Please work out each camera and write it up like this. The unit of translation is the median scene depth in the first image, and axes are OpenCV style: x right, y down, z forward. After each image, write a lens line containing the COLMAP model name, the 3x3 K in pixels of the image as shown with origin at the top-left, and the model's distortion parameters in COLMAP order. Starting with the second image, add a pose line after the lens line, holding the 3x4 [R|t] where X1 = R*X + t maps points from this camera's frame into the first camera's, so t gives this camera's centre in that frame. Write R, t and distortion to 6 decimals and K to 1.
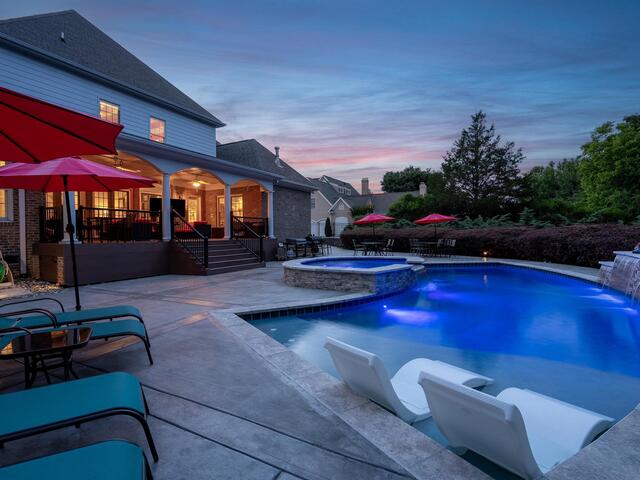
lens RADIAL K [[329.6, 0, 320.0], [0, 329.6, 240.0], [0, 0, 1]] dist [-0.002271, 0.000573]
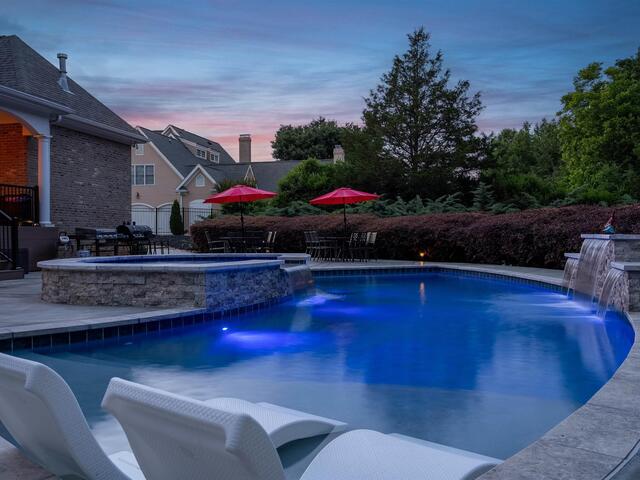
lens RADIAL K [[572.7, 0, 320.0], [0, 572.7, 240.0], [0, 0, 1]] dist [-0.000675, 0.001355]
pose [[0.966642, 0.009580, 0.255954, 0.034891], [-0.007275, 0.999924, -0.009951, 0.019093], [-0.256030, 0.007757, 0.966638, 0.014384]]
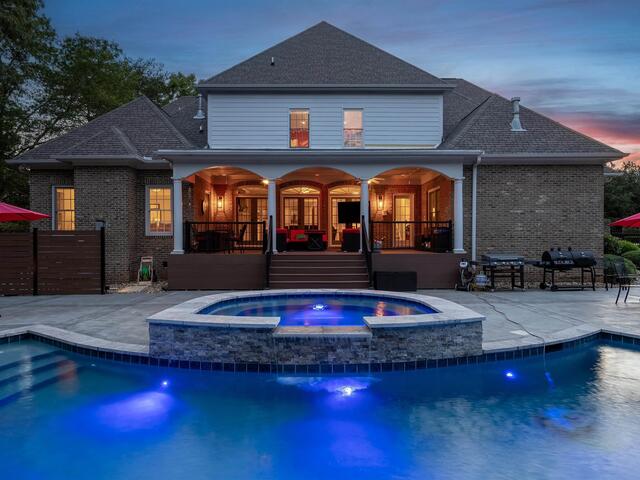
lens RADIAL K [[411.8, 0, 269.1], [0, 411.8, 241.0], [0, 0, 1]] dist [0.000216, 0.000131]
pose [[0.481611, 0.011274, -0.876313, 0.316582], [-0.018644, 0.999823, 0.002616, -0.019974], [0.876187, 0.015078, 0.481735, 0.262981]]
